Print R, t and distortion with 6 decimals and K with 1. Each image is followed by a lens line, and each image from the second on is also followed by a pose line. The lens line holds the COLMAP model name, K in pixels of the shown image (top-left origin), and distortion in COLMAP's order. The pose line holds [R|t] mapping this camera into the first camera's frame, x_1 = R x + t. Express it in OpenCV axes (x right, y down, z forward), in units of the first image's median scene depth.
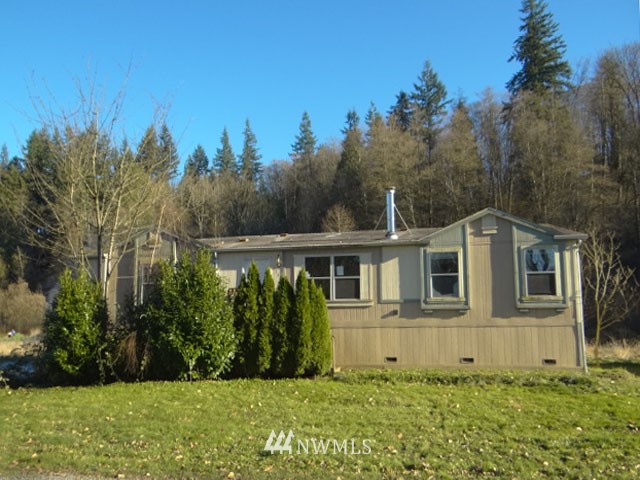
lens RADIAL K [[562.3, 0, 321.3], [0, 562.3, 243.9], [0, 0, 1]] dist [-0.050161, -0.010876]
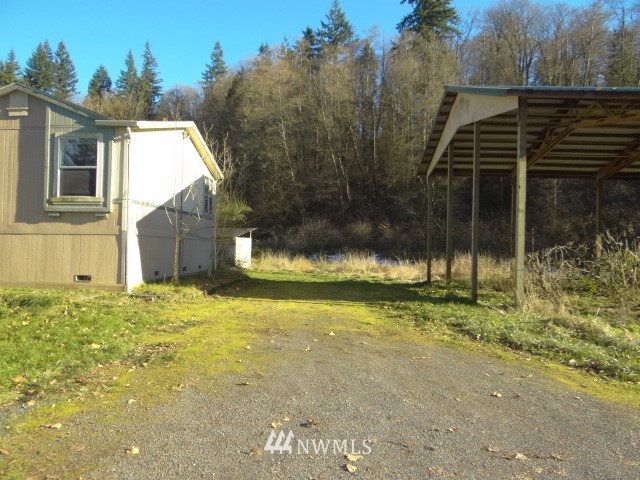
lens RADIAL K [[506.8, 0, 321.6], [0, 506.8, 234.3], [0, 0, 1]] dist [-0.013920, 0.010637]
pose [[0.987229, 0.015959, 0.158504, 0.609155], [-0.035105, 0.992305, 0.118739, 0.047128], [-0.155390, -0.122787, 0.980193, 0.224253]]
